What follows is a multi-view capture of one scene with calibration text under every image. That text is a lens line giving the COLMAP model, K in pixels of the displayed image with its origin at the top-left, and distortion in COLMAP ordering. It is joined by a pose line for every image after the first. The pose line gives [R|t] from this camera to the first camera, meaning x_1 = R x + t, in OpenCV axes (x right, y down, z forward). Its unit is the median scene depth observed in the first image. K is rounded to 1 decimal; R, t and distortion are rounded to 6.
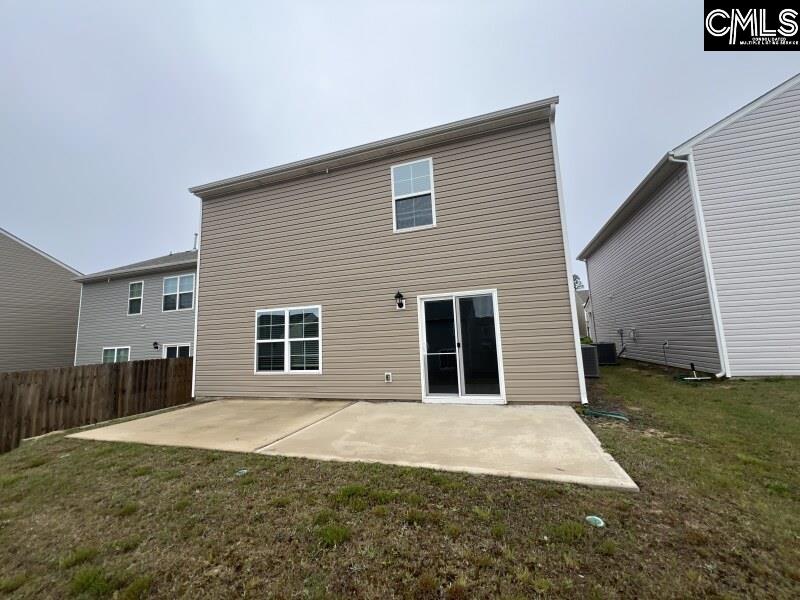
lens RADIAL K [[318.6, 0, 401.8], [0, 318.6, 300.0], [0, 0, 1]] dist [-0.002339, 0.001489]
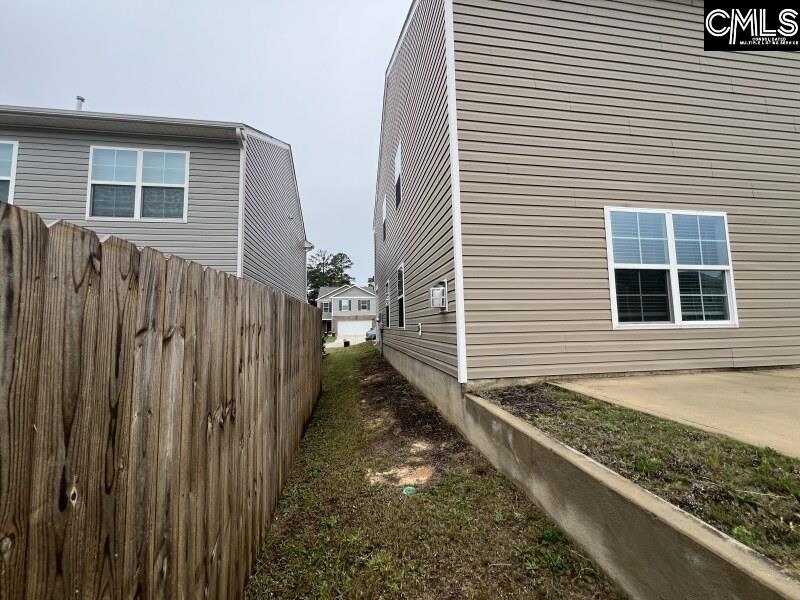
lens RADIAL K [[318.6, 0, 399.3], [0, 318.6, 300.7], [0, 0, 1]] dist [-0.002339, 0.001489]
pose [[0.890097, 0.061062, 0.451662, -1.041175], [-0.076408, 0.996952, 0.015796, 0.214186], [-0.449320, -0.048571, 0.892049, 0.728366]]
